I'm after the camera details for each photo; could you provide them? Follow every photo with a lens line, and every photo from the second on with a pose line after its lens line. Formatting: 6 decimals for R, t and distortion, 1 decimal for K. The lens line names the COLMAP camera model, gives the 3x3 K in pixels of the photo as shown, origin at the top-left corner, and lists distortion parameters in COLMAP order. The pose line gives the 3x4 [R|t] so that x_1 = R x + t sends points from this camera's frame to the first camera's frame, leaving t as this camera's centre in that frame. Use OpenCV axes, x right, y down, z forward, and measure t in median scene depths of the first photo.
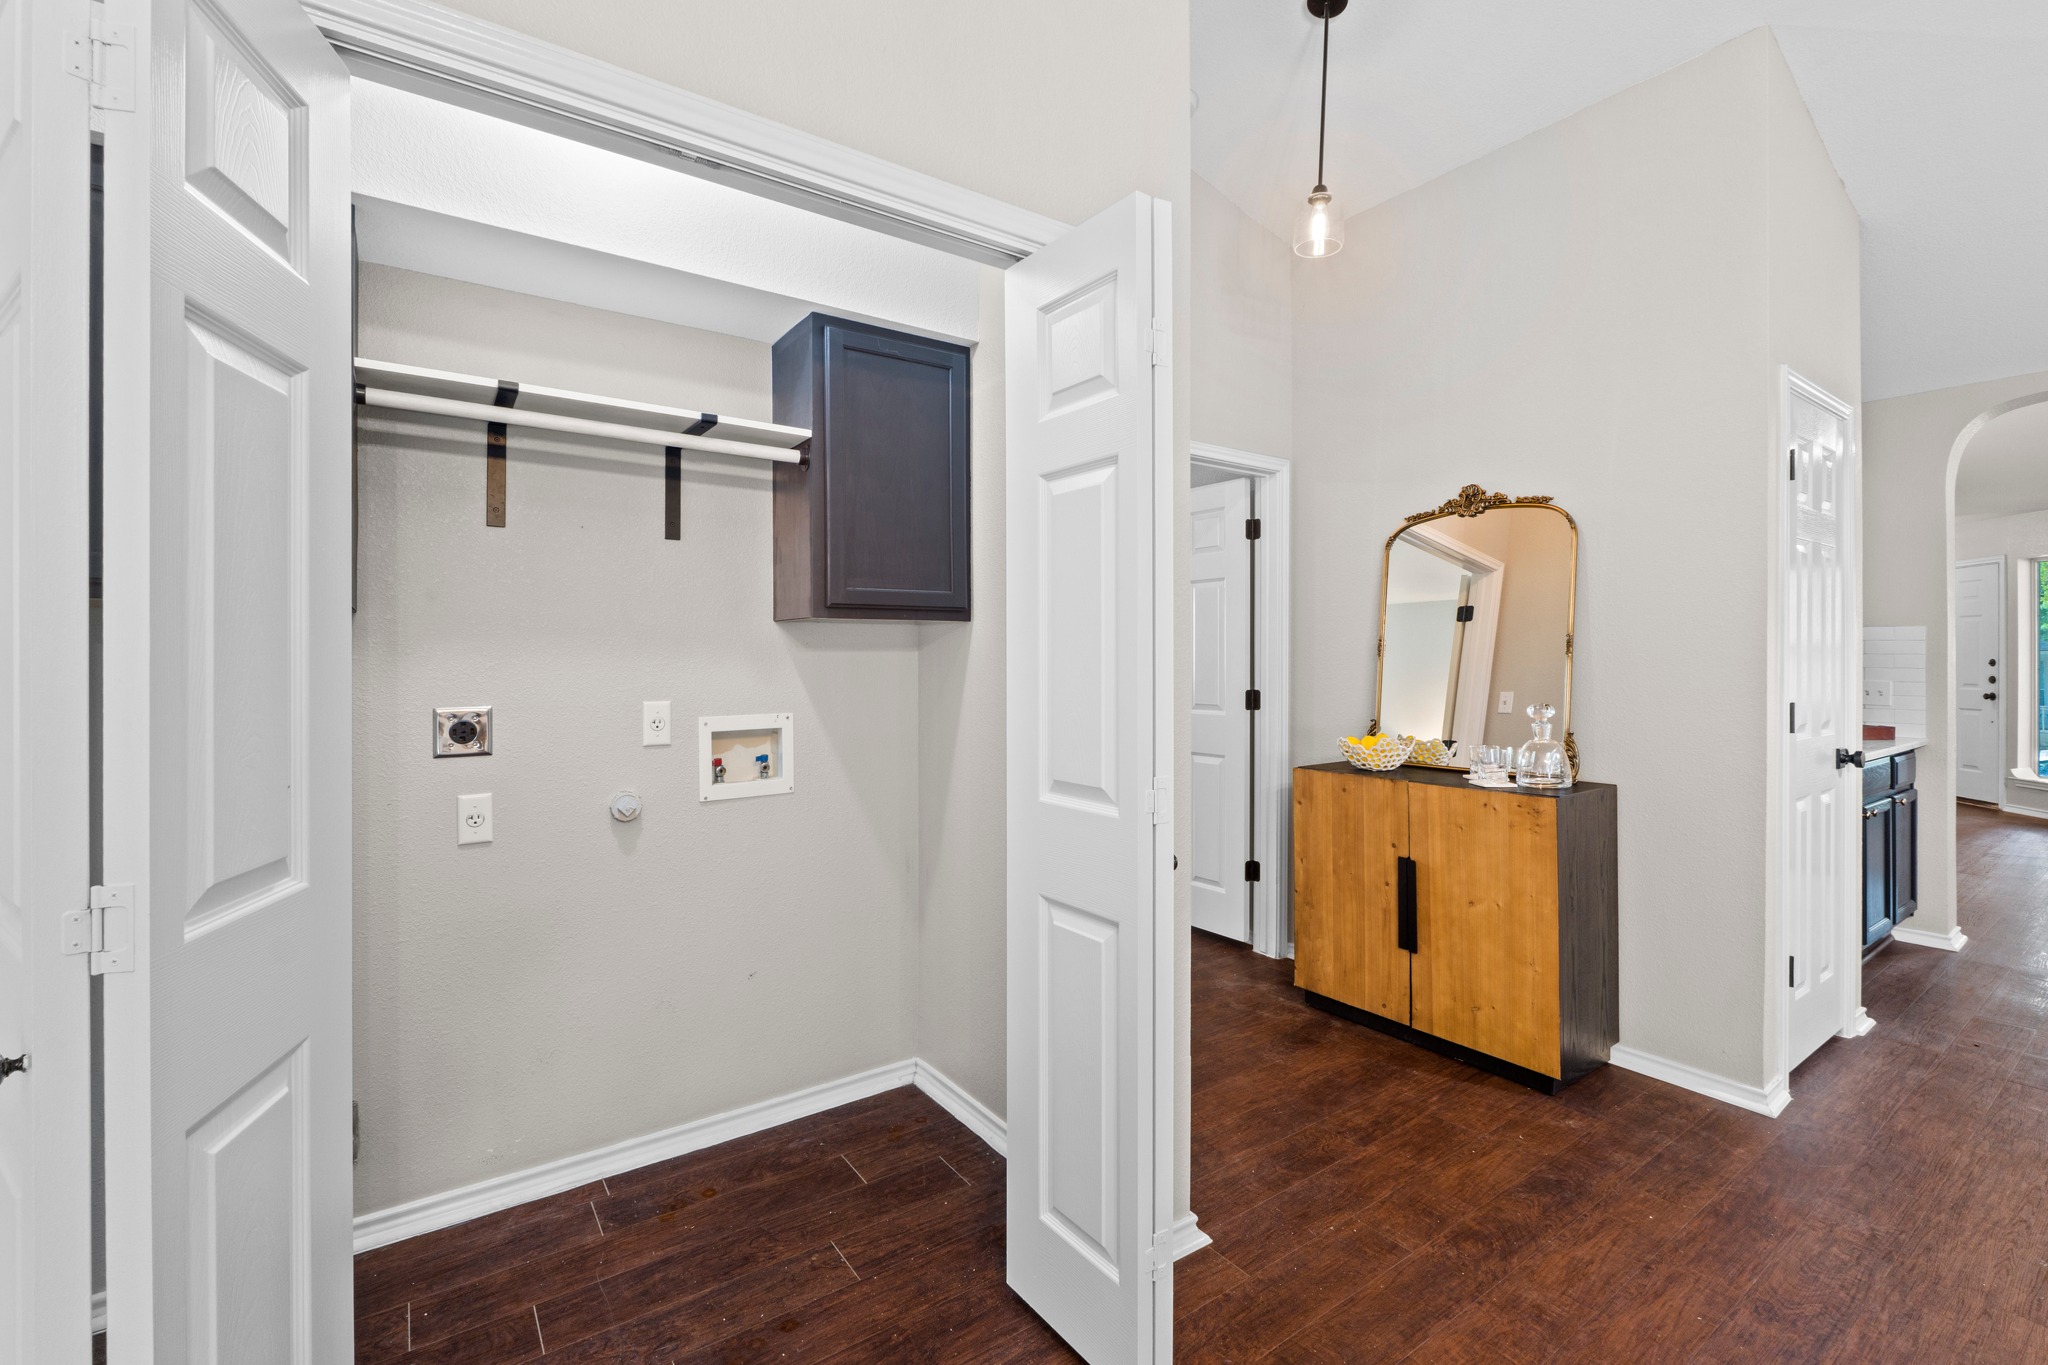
lens RADIAL K [[873.1, 0, 1041.5], [0, 873.1, 658.8], [0, 0, 1]] dist [-0.001887, -0.002332]
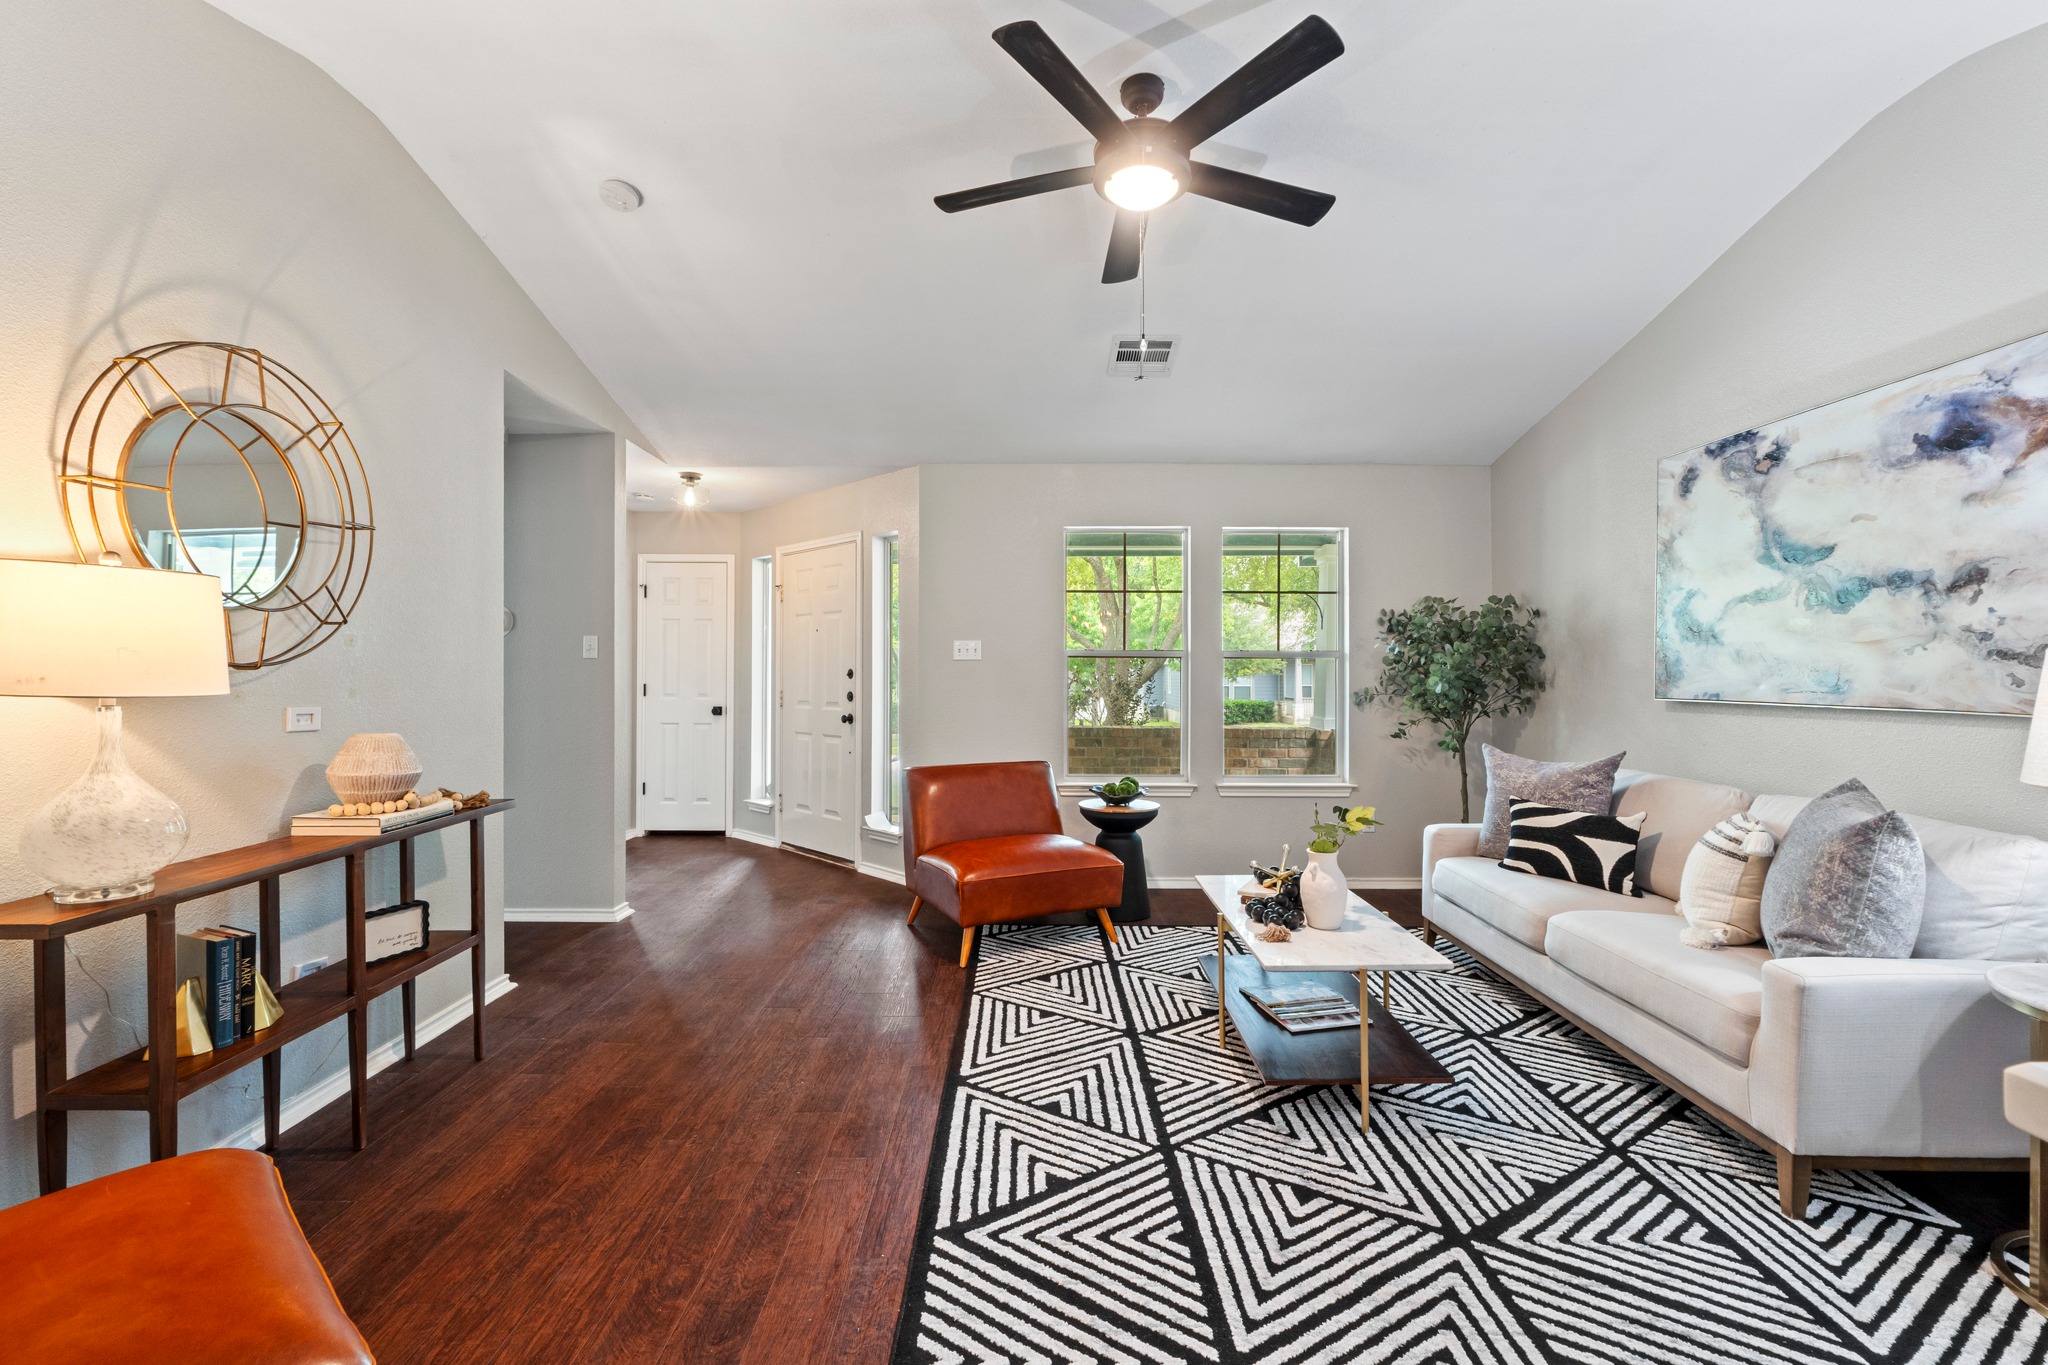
lens RADIAL K [[873.1, 0, 1018.9], [0, 873.1, 664.9], [0, 0, 1]] dist [-0.001887, -0.002332]
pose [[0.585789, 0.002936, 0.810458, 1.452479], [0.001147, 0.999989, -0.004451, 0.000760], [-0.810463, 0.003537, 0.585779, 1.122015]]
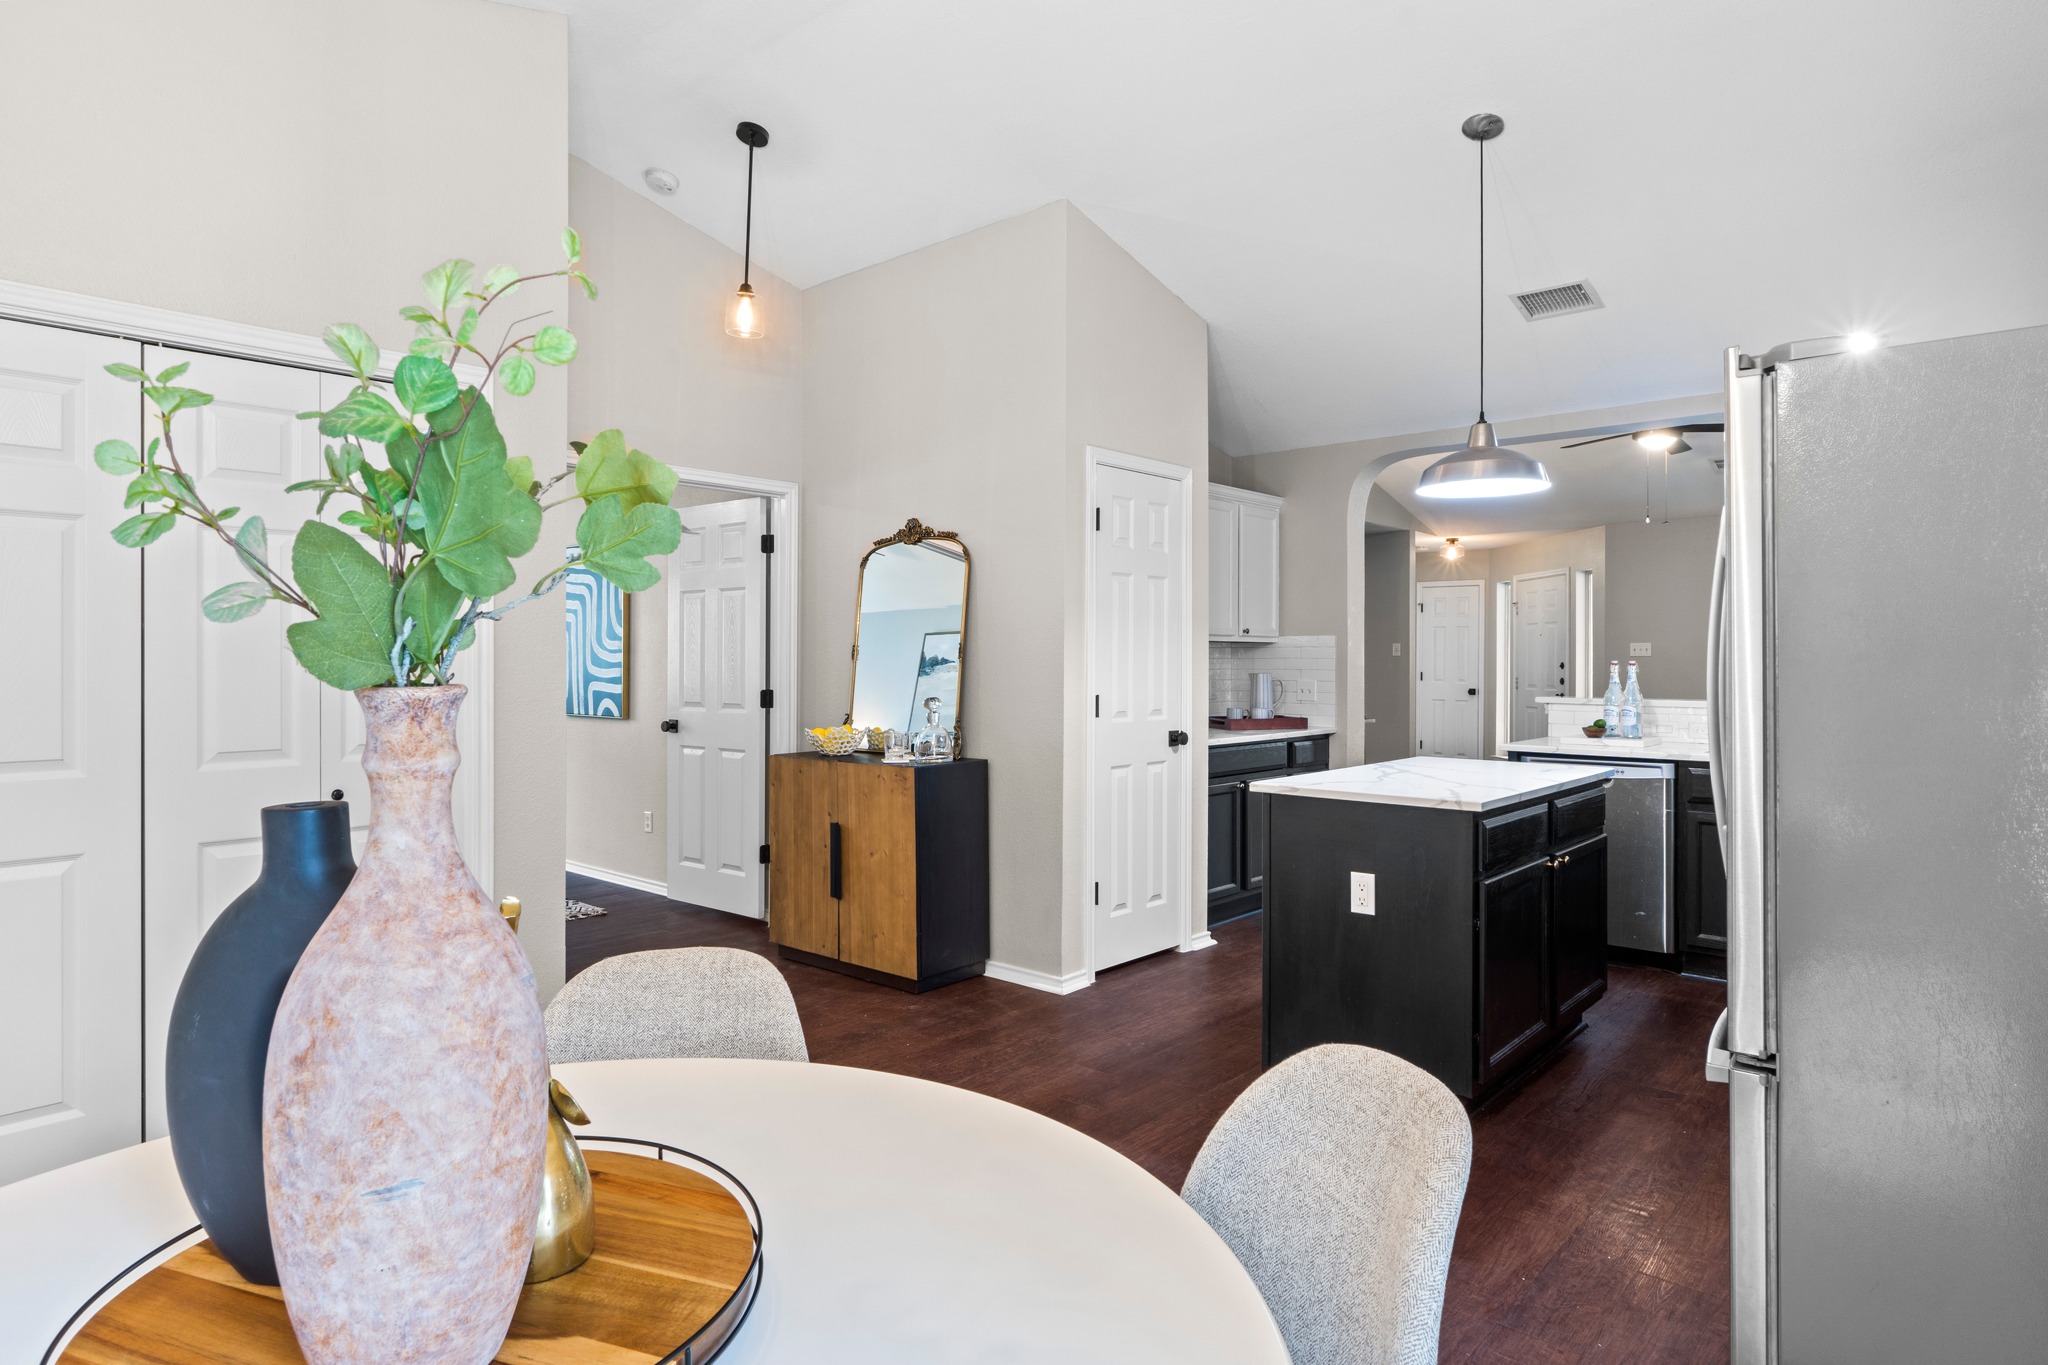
lens RADIAL K [[1135.9, 0, 1030.5], [0, 1135.9, 661.0], [0, 0, 1]] dist [-0.002945, 0.000850]
pose [[0.974912, 0.001296, 0.222586, 0.324247], [-0.001487, 0.999999, 0.000688, -0.002887], [-0.222584, -0.001002, 0.974913, -0.617643]]
